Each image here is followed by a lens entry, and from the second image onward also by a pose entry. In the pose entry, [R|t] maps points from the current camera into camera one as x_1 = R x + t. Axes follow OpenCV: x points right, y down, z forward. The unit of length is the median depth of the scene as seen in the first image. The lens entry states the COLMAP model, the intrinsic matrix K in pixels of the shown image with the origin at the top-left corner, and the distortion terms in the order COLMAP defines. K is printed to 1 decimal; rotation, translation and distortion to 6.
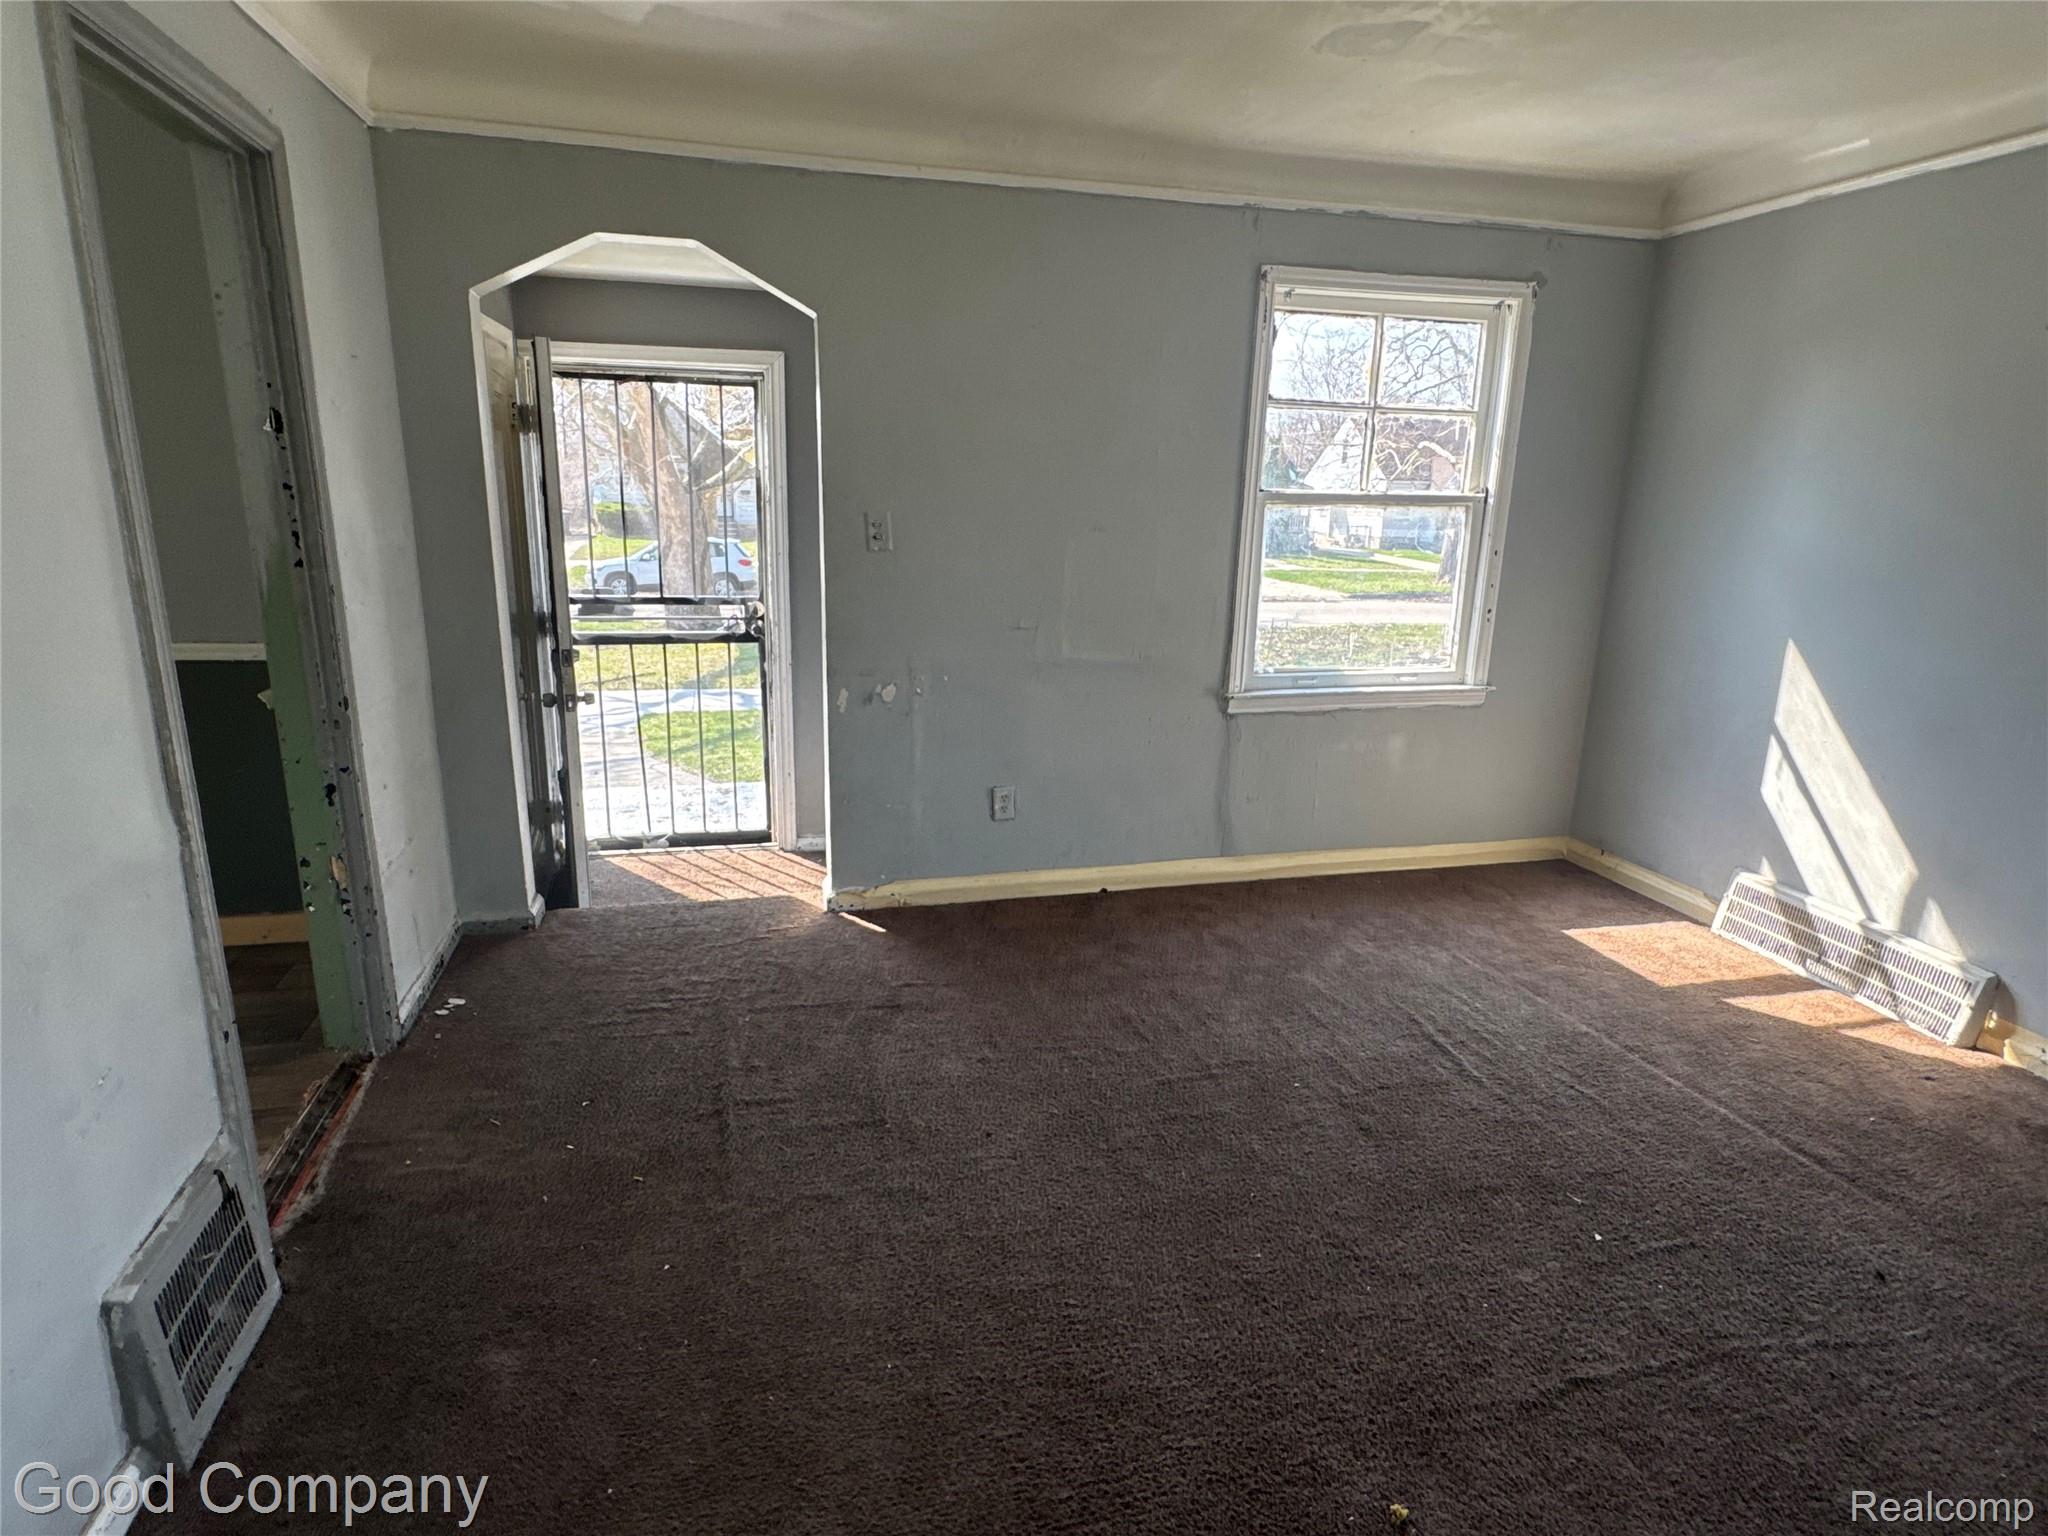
lens RADIAL K [[1126.0, 0, 1013.6], [0, 1126.0, 768.1], [0, 0, 1]] dist [-0.004638, 0.003832]
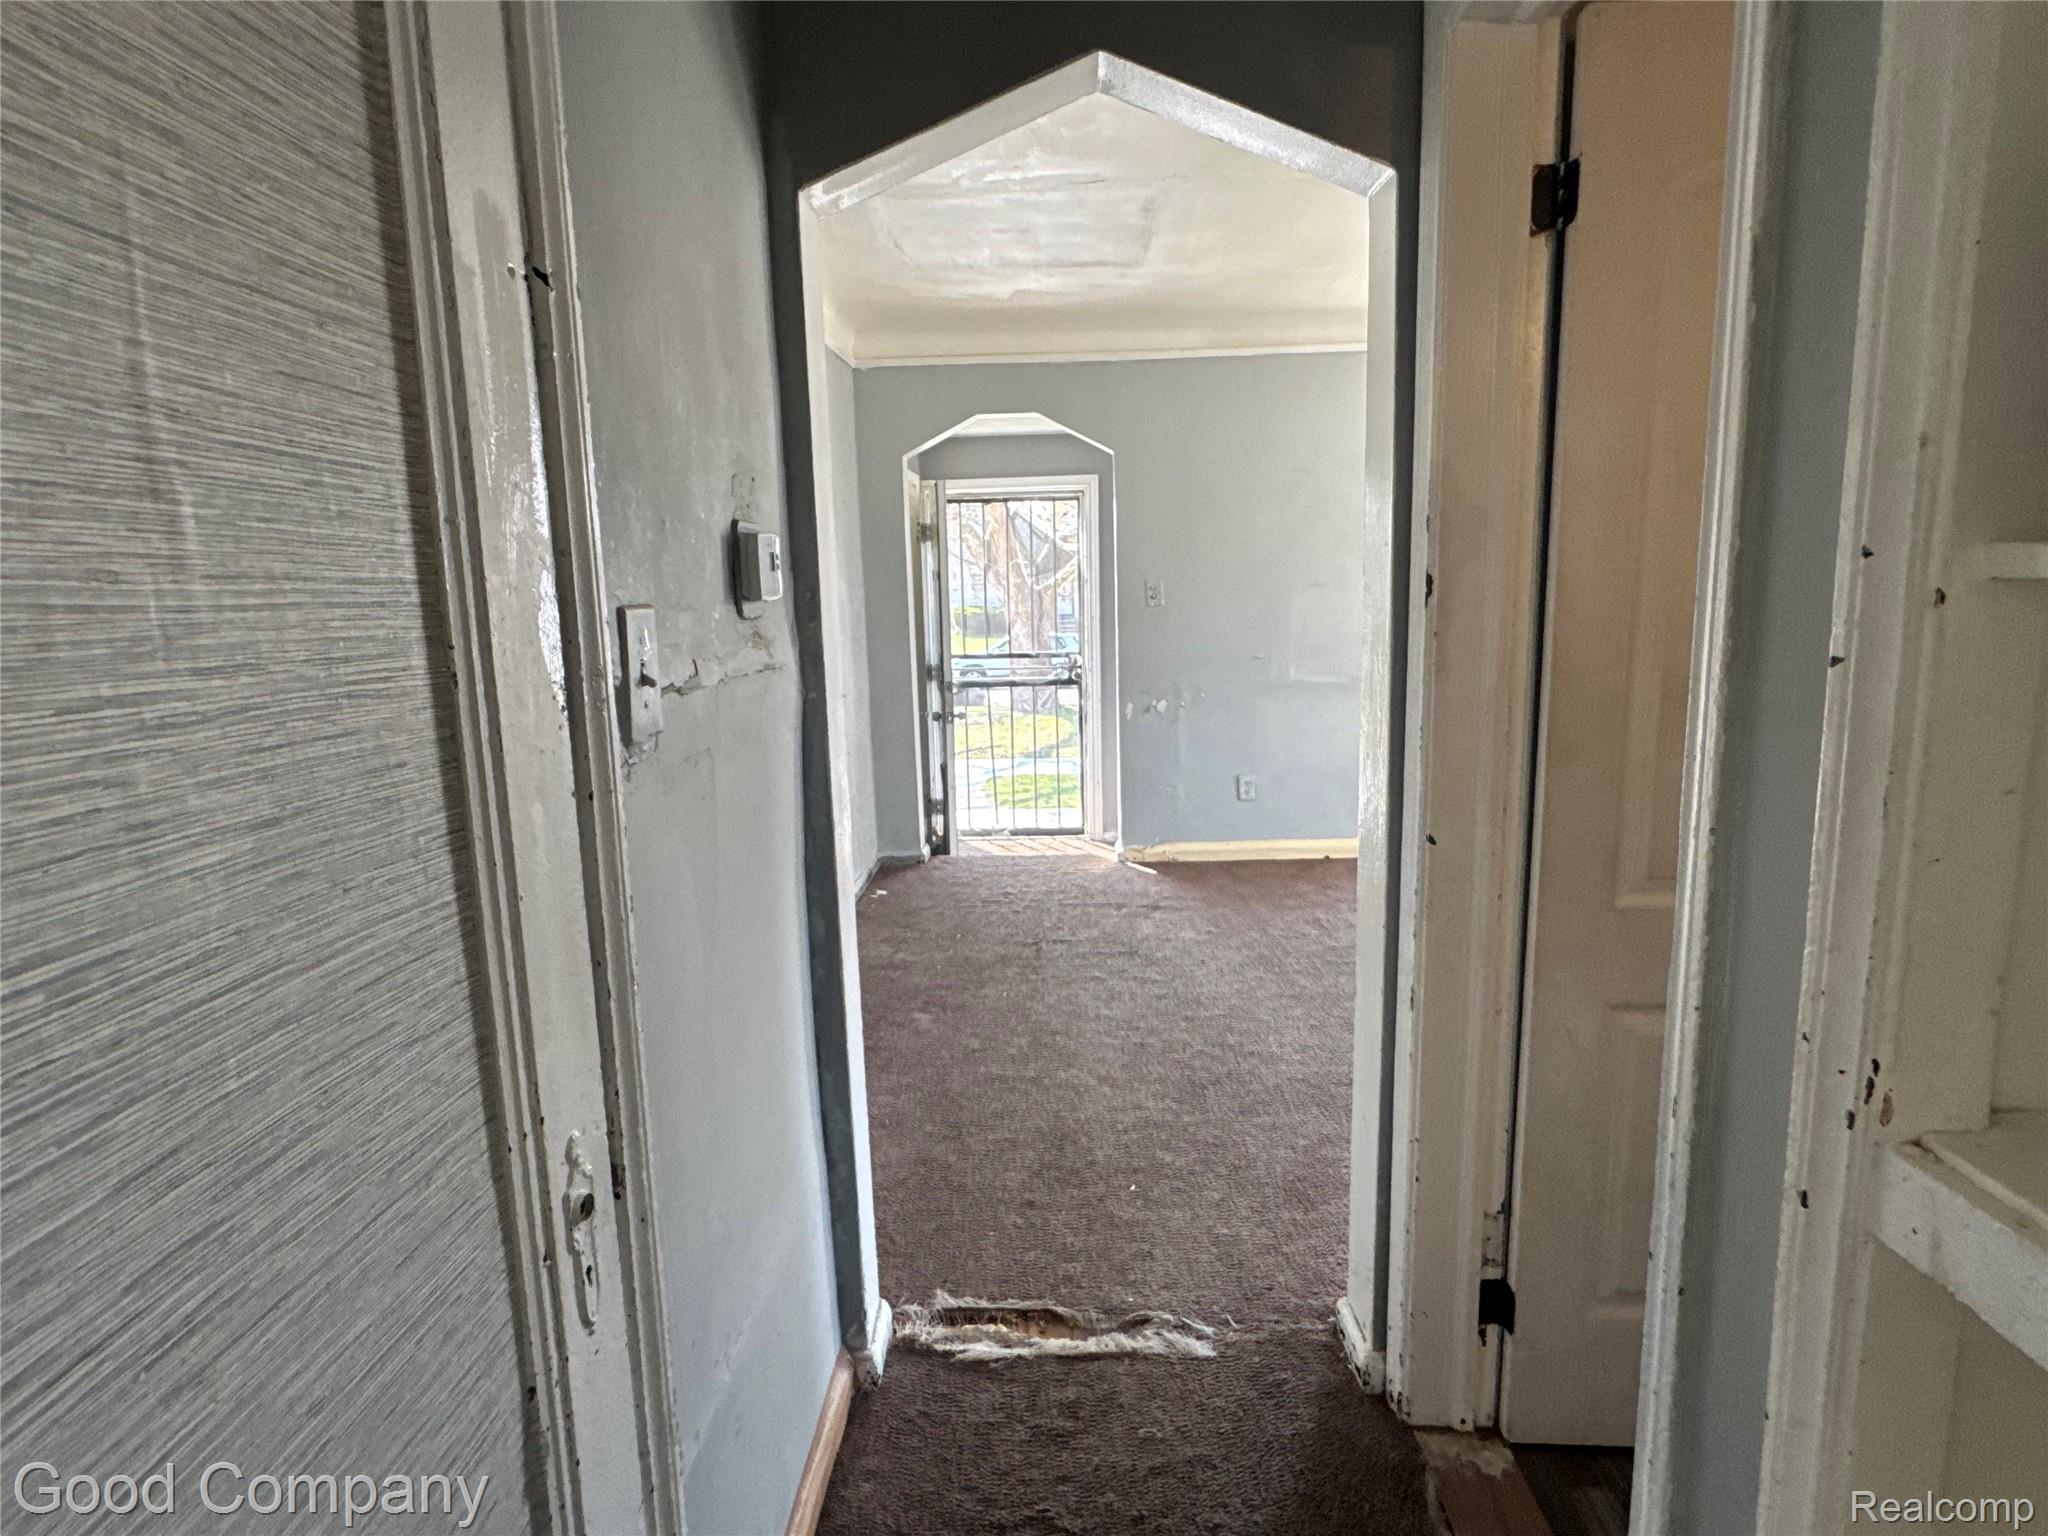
lens RADIAL K [[1126.0, 0, 1013.6], [0, 1126.0, 768.1], [0, 0, 1]] dist [-0.004638, 0.003832]
pose [[0.956757, -0.000405, -0.290887, 0.130279], [-0.023689, 0.996569, -0.079303, 0.135760], [0.289921, 0.082765, 0.953465, -0.423797]]
